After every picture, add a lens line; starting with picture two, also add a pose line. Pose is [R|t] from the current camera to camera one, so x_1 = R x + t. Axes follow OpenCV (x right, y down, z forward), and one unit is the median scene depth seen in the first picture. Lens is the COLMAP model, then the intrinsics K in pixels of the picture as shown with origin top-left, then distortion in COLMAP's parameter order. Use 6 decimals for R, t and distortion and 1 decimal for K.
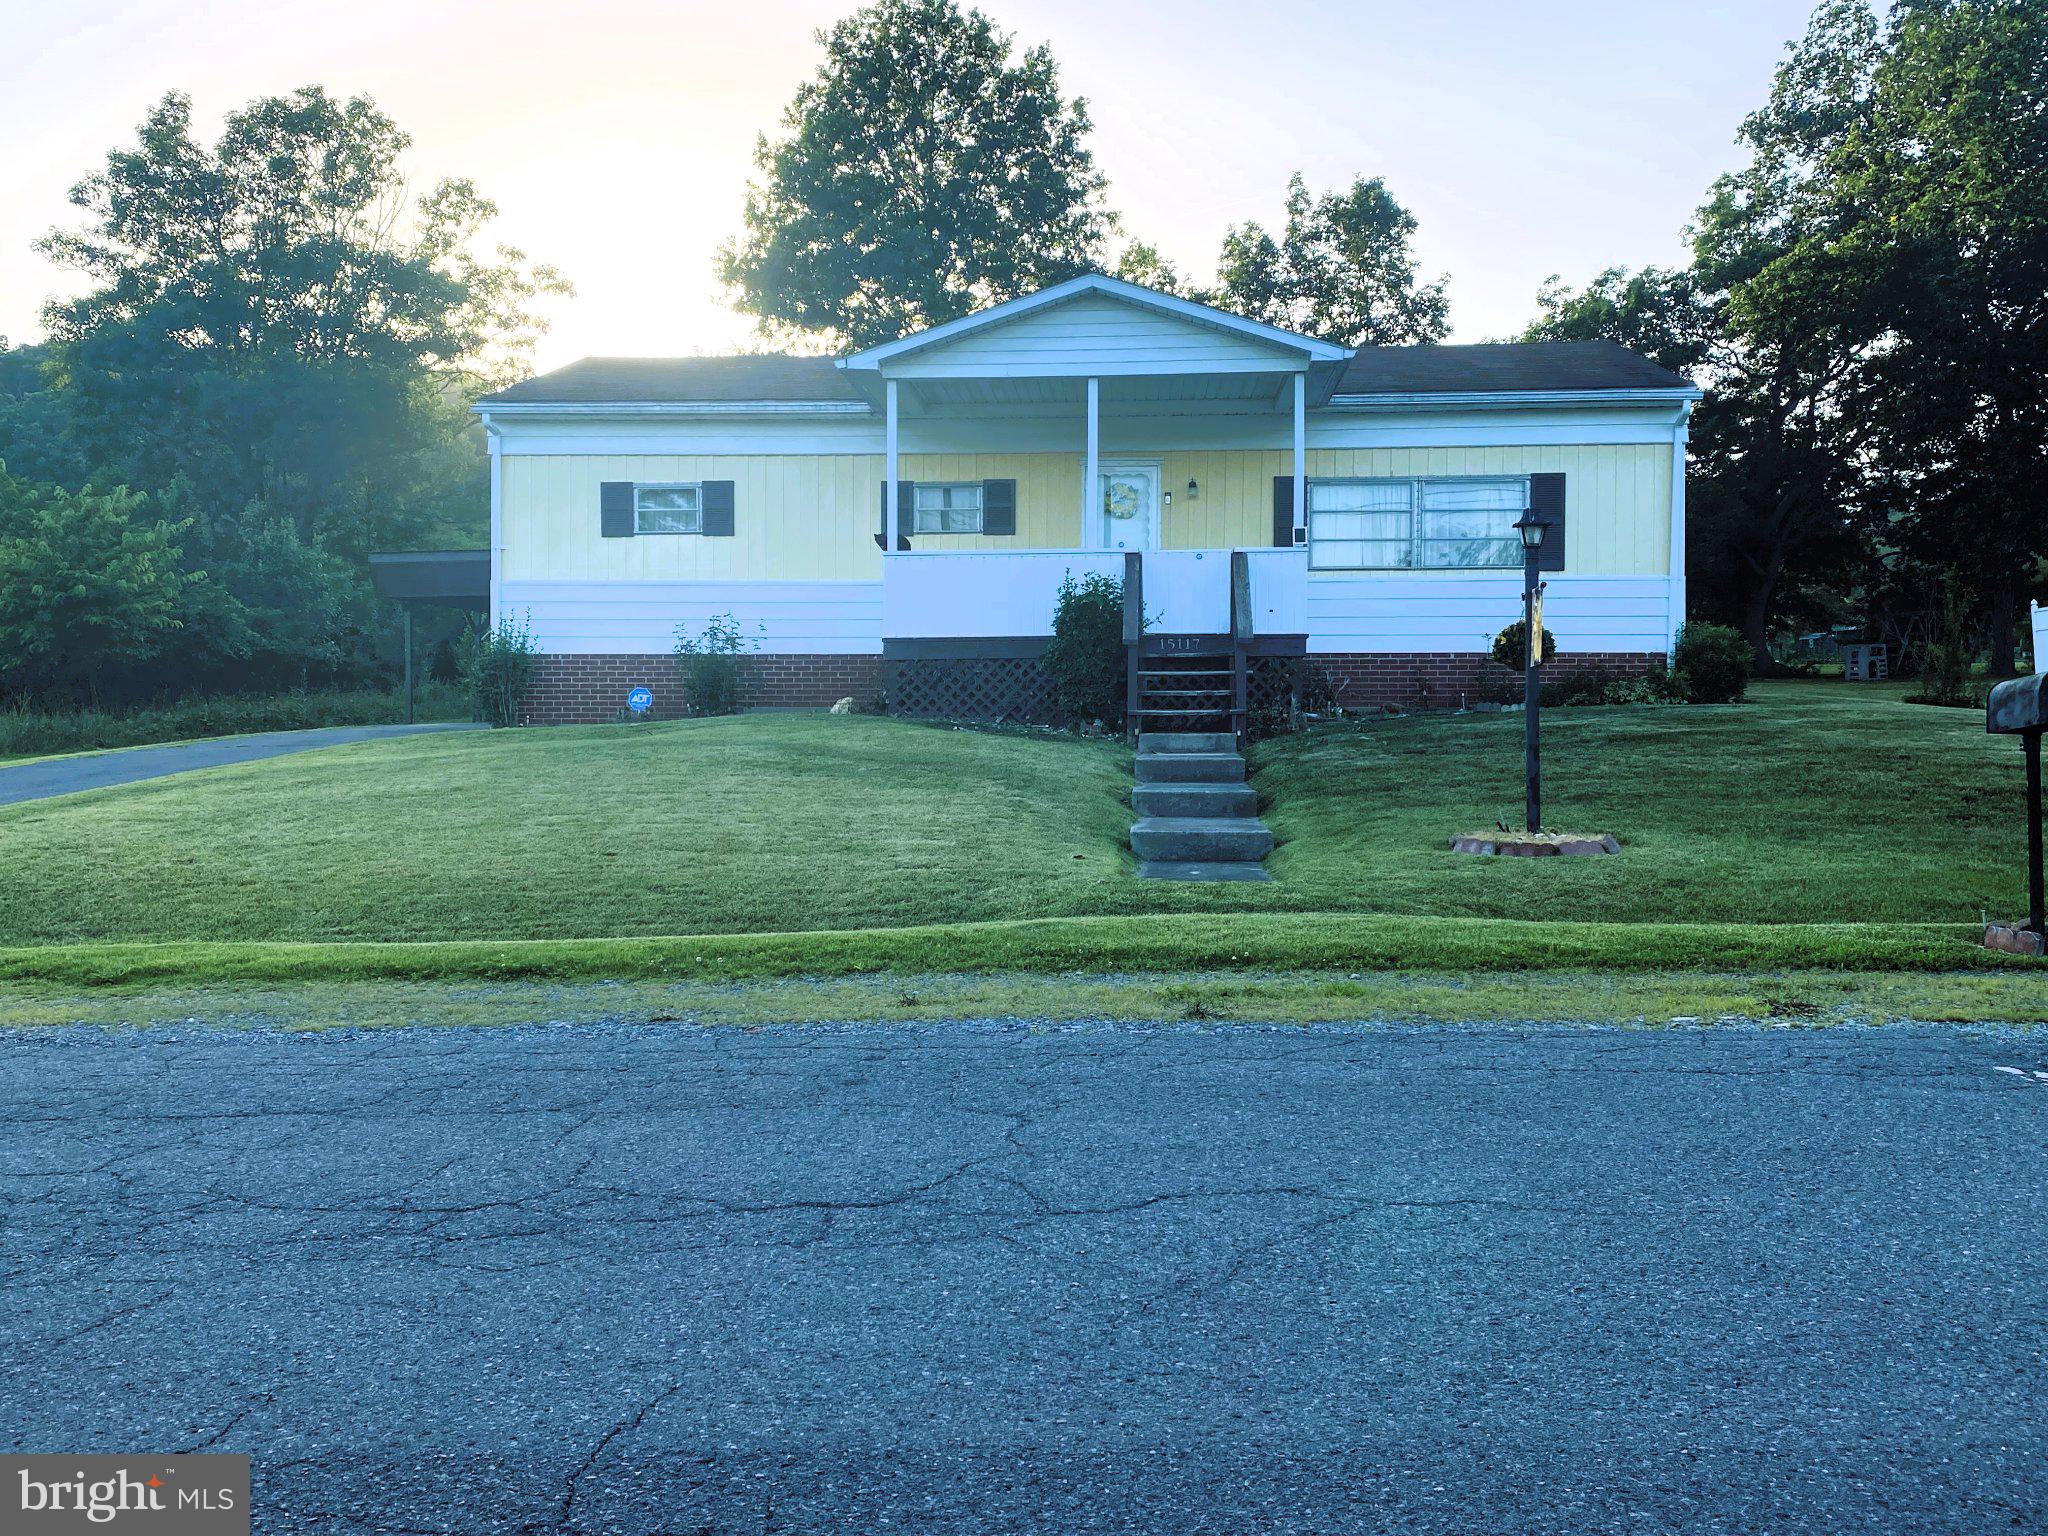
lens RADIAL K [[1844.1, 0, 1022.2], [0, 1844.1, 756.1], [0, 0, 1]] dist [0.100759, -0.129178]
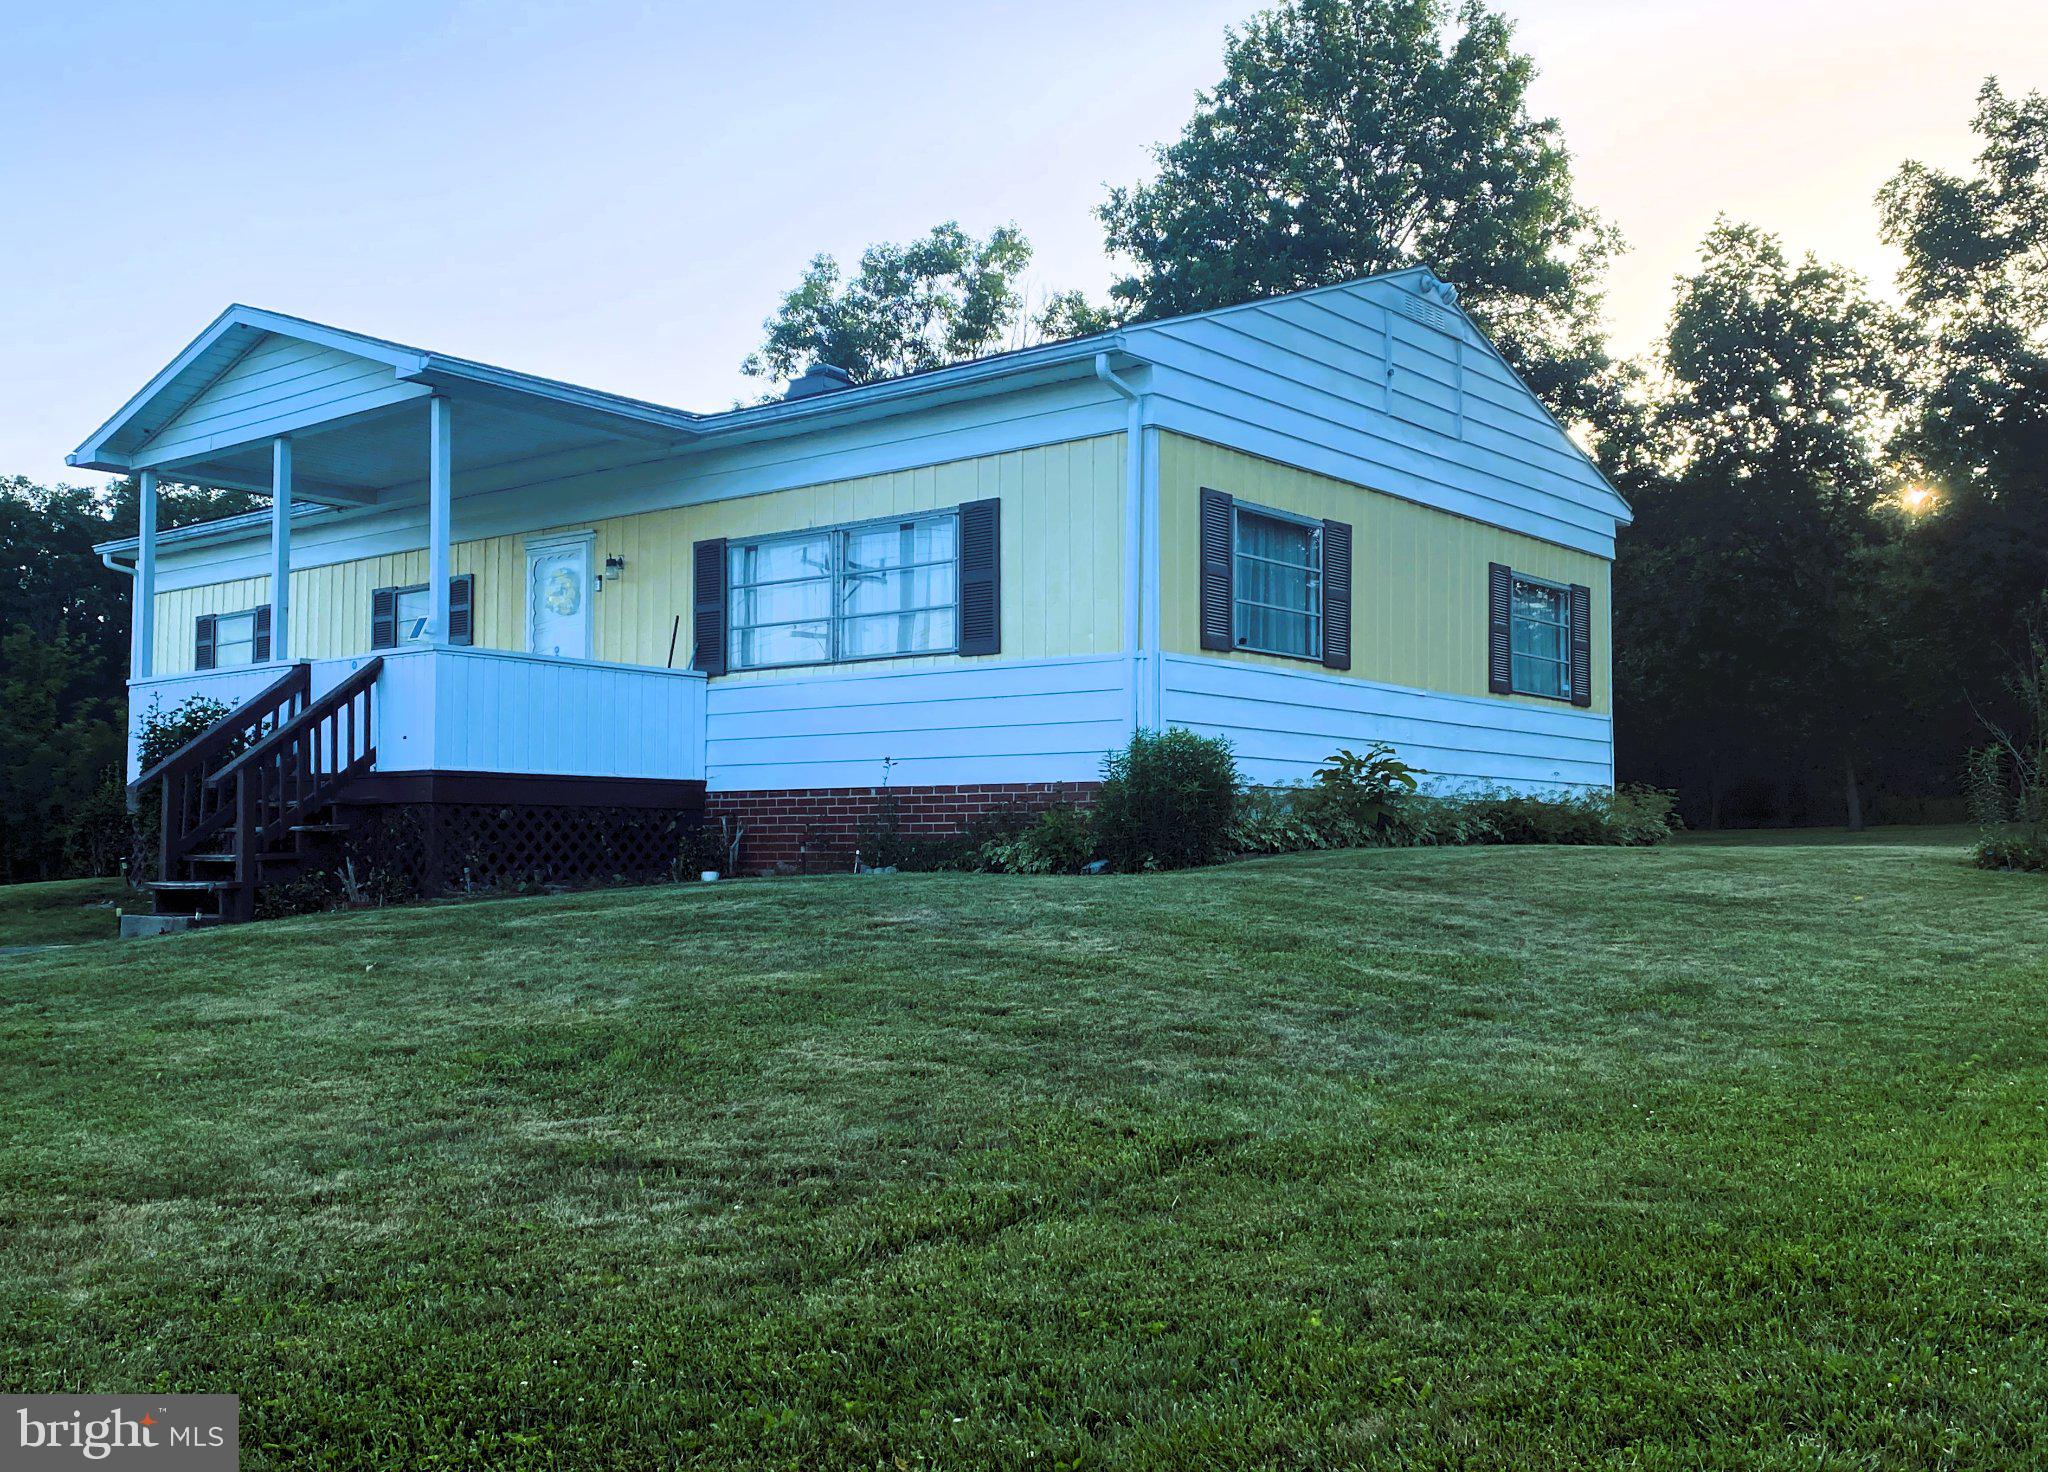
lens RADIAL K [[1955.7, 0, 1026.5], [0, 1955.7, 776.3], [0, 0, 1]] dist [0.026869, 0.002434]
pose [[0.812921, -0.023001, -0.581920, 0.666460], [-0.007718, 0.998707, -0.050255, -0.025154], [0.582323, 0.045345, 0.811692, 0.468963]]
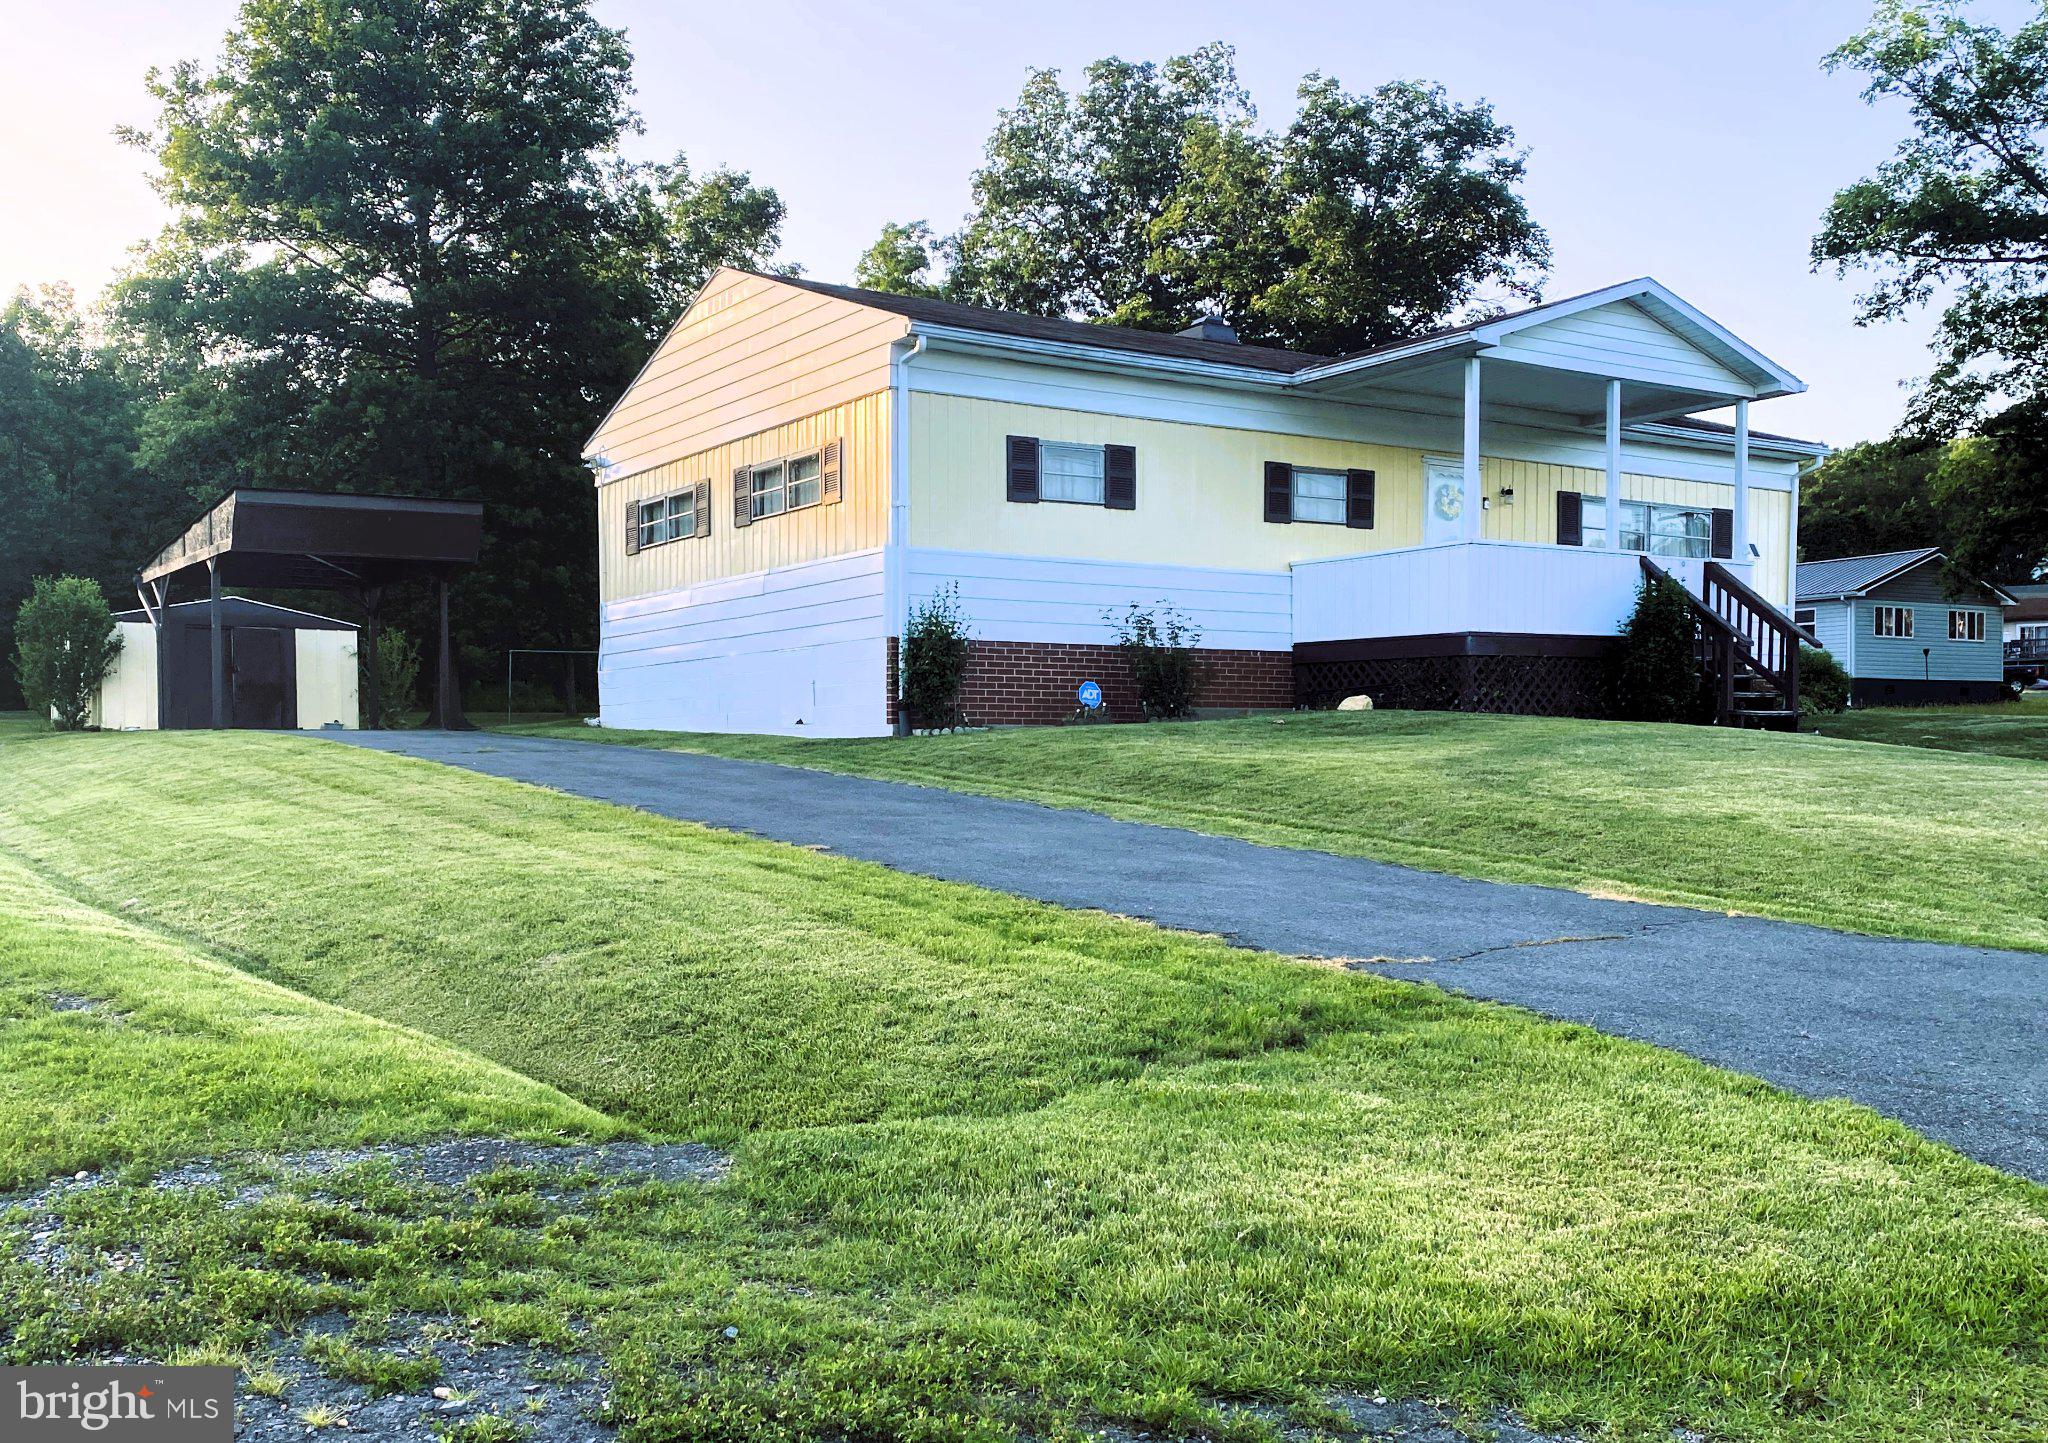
lens RADIAL K [[1918.8, 0, 957.5], [0, 1918.8, 840.2], [0, 0, 1]] dist [0.045413, -0.013336]
pose [[0.807851, -0.026257, 0.588802, -0.771903], [0.010606, 0.999493, 0.030020, 0.008730], [-0.589292, -0.018007, 0.807720, 0.317334]]
